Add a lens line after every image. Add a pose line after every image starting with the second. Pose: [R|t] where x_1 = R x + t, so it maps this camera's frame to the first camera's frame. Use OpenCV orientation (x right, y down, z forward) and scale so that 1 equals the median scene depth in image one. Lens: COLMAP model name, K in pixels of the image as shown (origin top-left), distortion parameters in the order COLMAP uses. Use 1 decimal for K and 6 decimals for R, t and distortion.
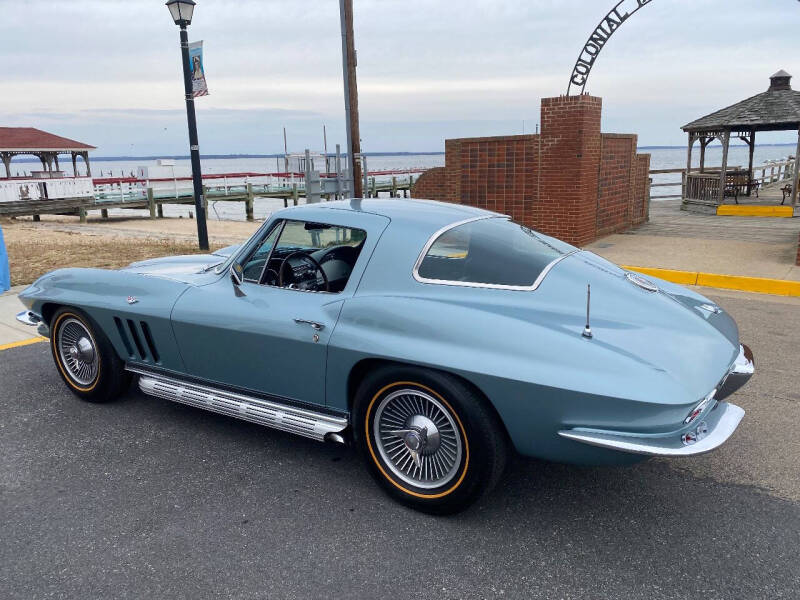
lens RADIAL K [[610.2, 0, 405.5], [0, 610.2, 299.8], [0, 0, 1]] dist [0.030623, -0.034005]
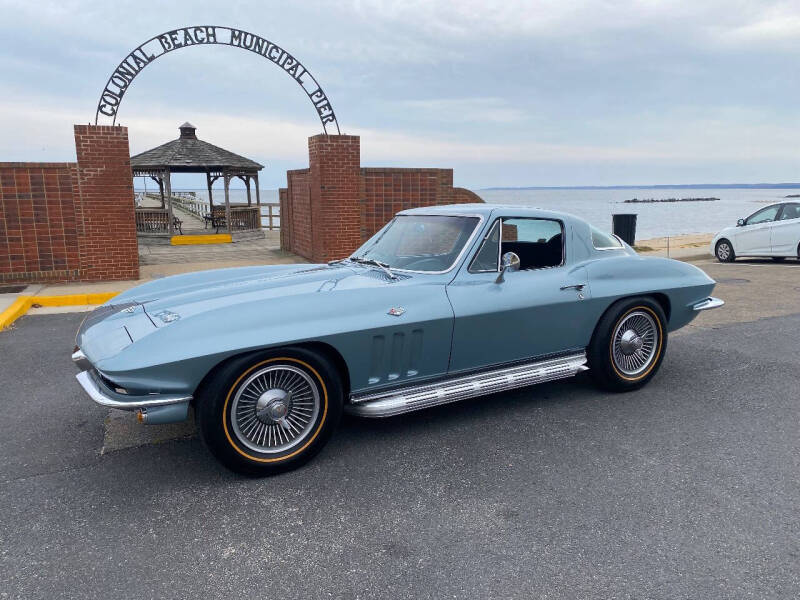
lens RADIAL K [[610.2, 0, 403.0], [0, 610.2, 294.8], [0, 0, 1]] dist [0.030623, -0.034005]
pose [[0.469834, -0.127738, 0.873464, -0.392885], [0.194365, 0.980162, 0.038793, -0.018538], [-0.861091, 0.151545, 0.485341, 0.170734]]
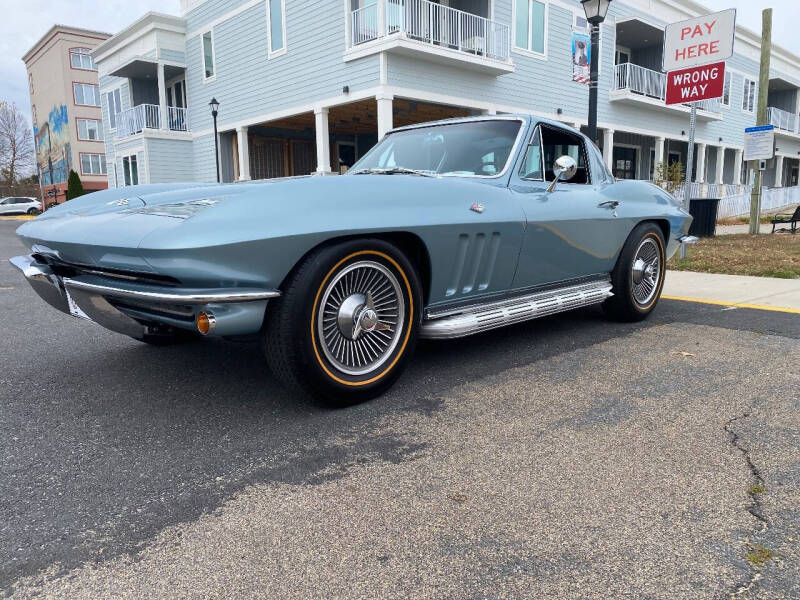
lens RADIAL K [[610.2, 0, 400.1], [0, 610.2, 306.1], [0, 0, 1]] dist [0.030623, -0.034005]
pose [[0.230693, -0.147233, 0.961823, -0.388467], [0.192904, 0.975786, 0.103102, 0.007318], [-0.953713, 0.161755, 0.253509, 0.289824]]
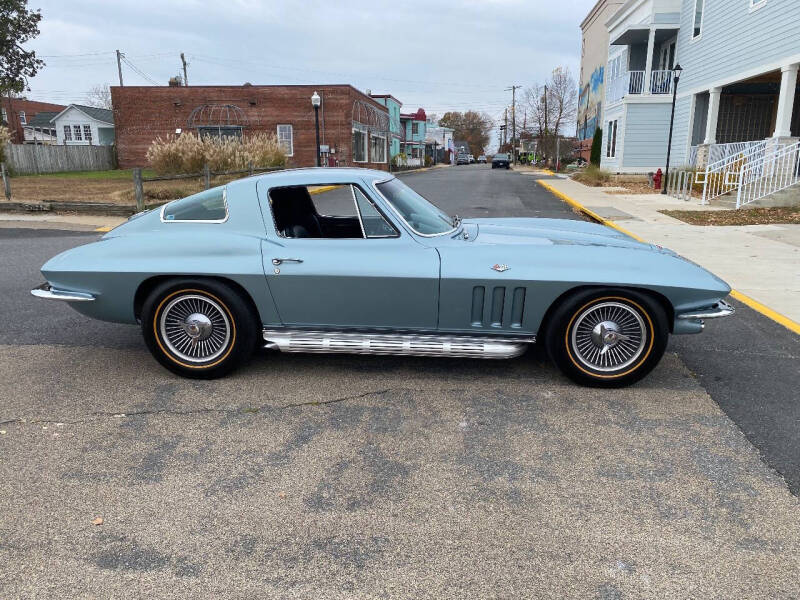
lens RADIAL K [[610.2, 0, 399.9], [0, 610.2, 298.9], [0, 0, 1]] dist [0.030623, -0.034005]
pose [[0.872674, -0.099418, 0.478076, -0.335759], [0.085001, 0.995035, 0.051762, 0.017356], [-0.480849, -0.004534, 0.876792, -0.053018]]
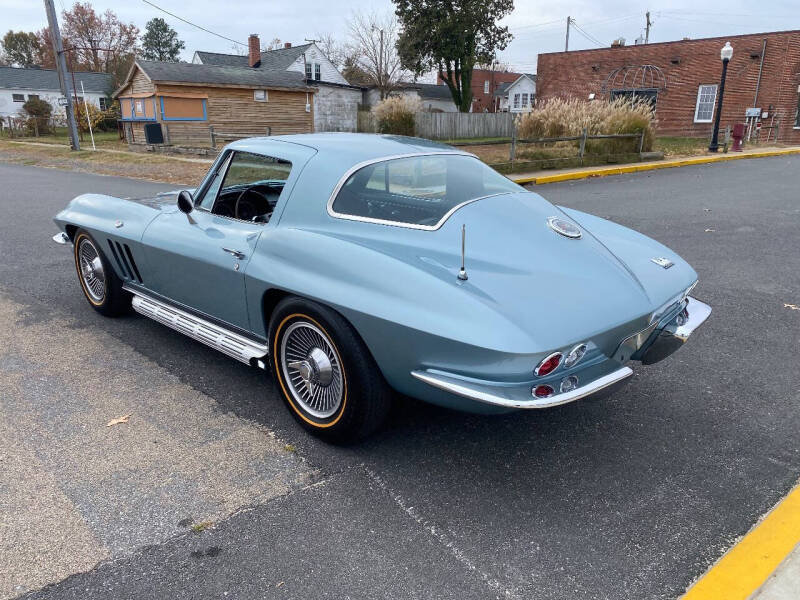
lens RADIAL K [[610.2, 0, 395.5], [0, 610.2, 304.6], [0, 0, 1]] dist [0.030623, -0.034005]
pose [[0.975562, 0.074617, -0.206668, 0.085151], [-0.054960, 0.993540, 0.099282, 0.002292], [0.212742, -0.085497, 0.973361, 0.009691]]
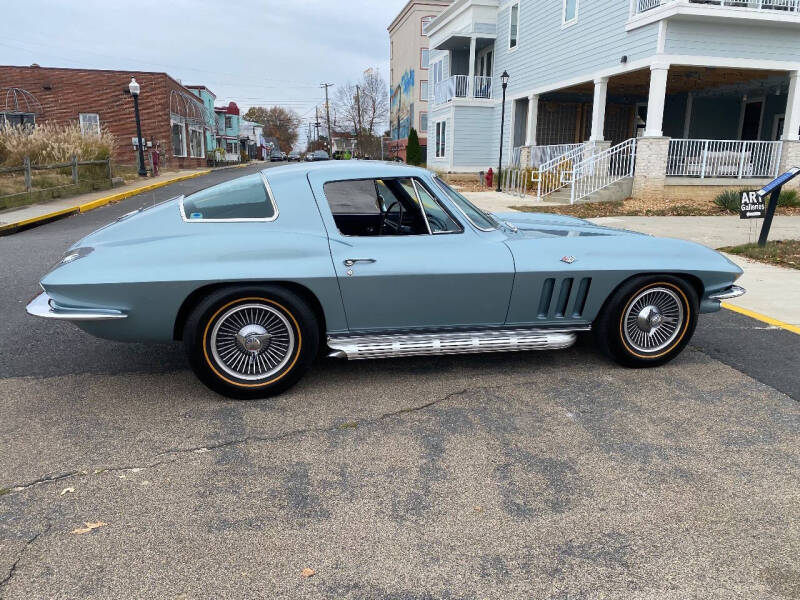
lens RADIAL K [[610.2, 0, 405.2], [0, 610.2, 303.1], [0, 0, 1]] dist [0.030623, -0.034005]
pose [[0.679852, -0.150053, 0.717834, -0.436859], [0.119336, 0.988432, 0.093596, 0.003718], [-0.723575, 0.022032, 0.689894, 0.042107]]
